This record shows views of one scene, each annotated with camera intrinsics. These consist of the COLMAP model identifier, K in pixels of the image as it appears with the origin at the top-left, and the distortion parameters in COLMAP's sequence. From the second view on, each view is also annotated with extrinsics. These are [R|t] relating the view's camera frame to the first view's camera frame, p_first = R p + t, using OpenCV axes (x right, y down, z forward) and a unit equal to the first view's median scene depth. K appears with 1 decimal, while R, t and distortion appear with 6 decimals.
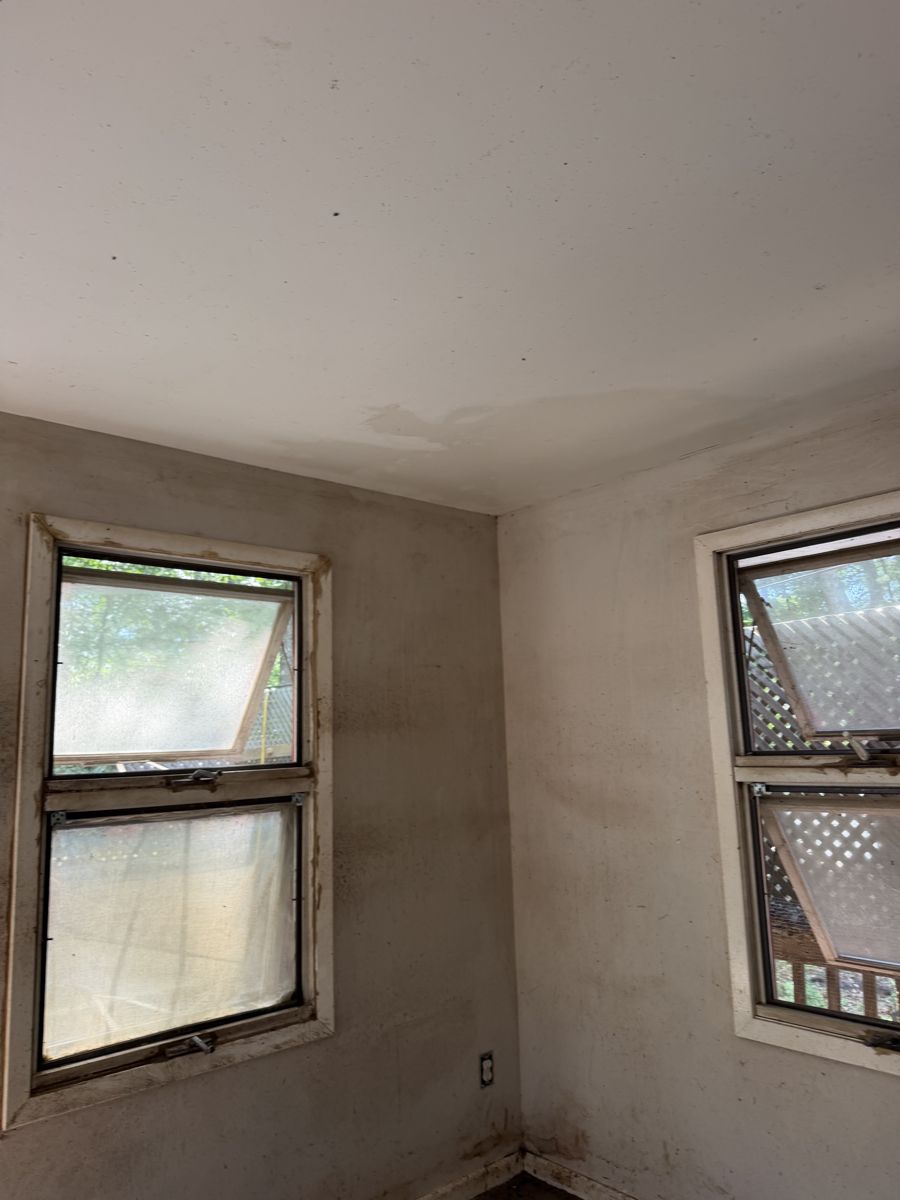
lens RADIAL K [[860.8, 0, 451.2], [0, 860.8, 599.5], [0, 0, 1]] dist [0.027594, -0.029954]
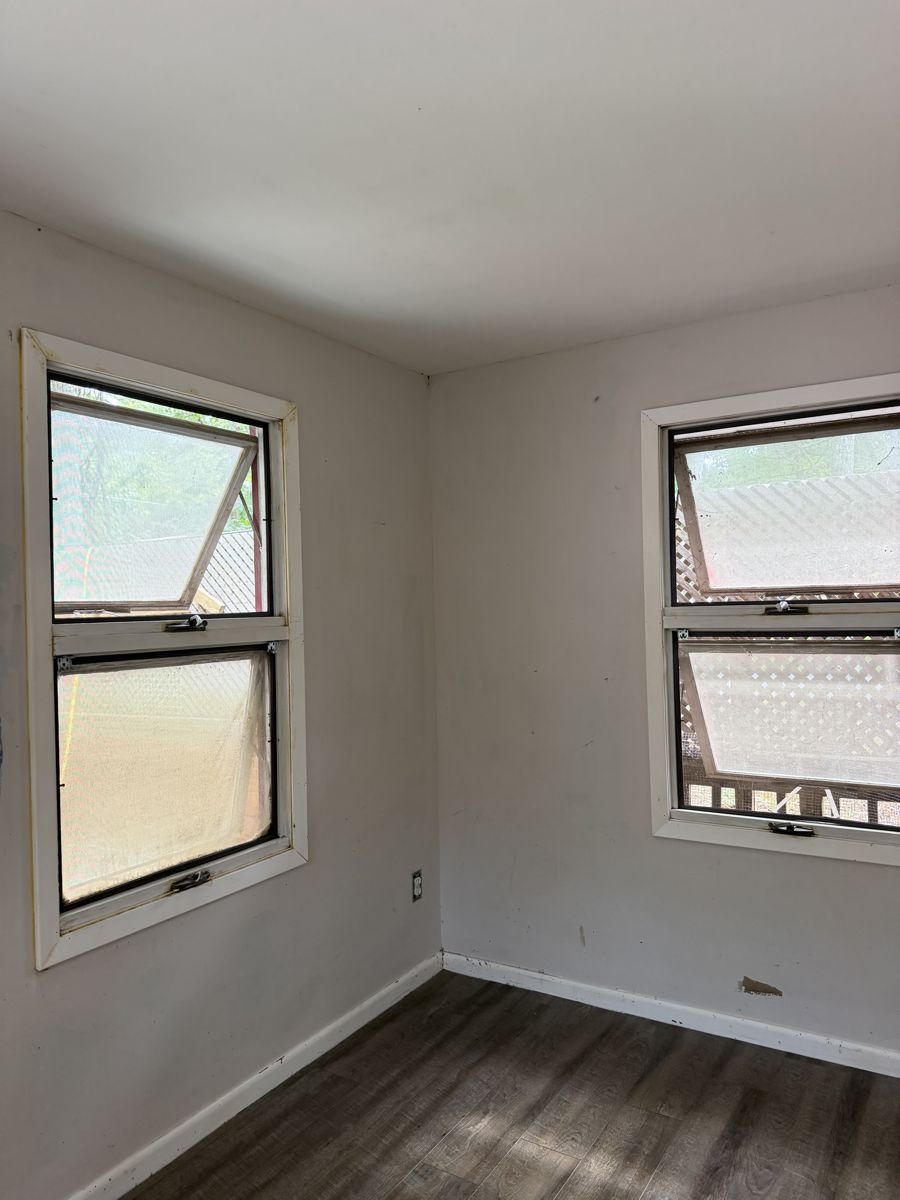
lens RADIAL K [[860.8, 0, 452.0], [0, 860.8, 603.0], [0, 0, 1]] dist [0.027594, -0.029954]
pose [[0.957931, 0.008757, 0.286865, -0.270598], [-0.052676, 0.987919, 0.145743, 0.022649], [-0.282123, -0.154722, 0.946820, -0.007882]]
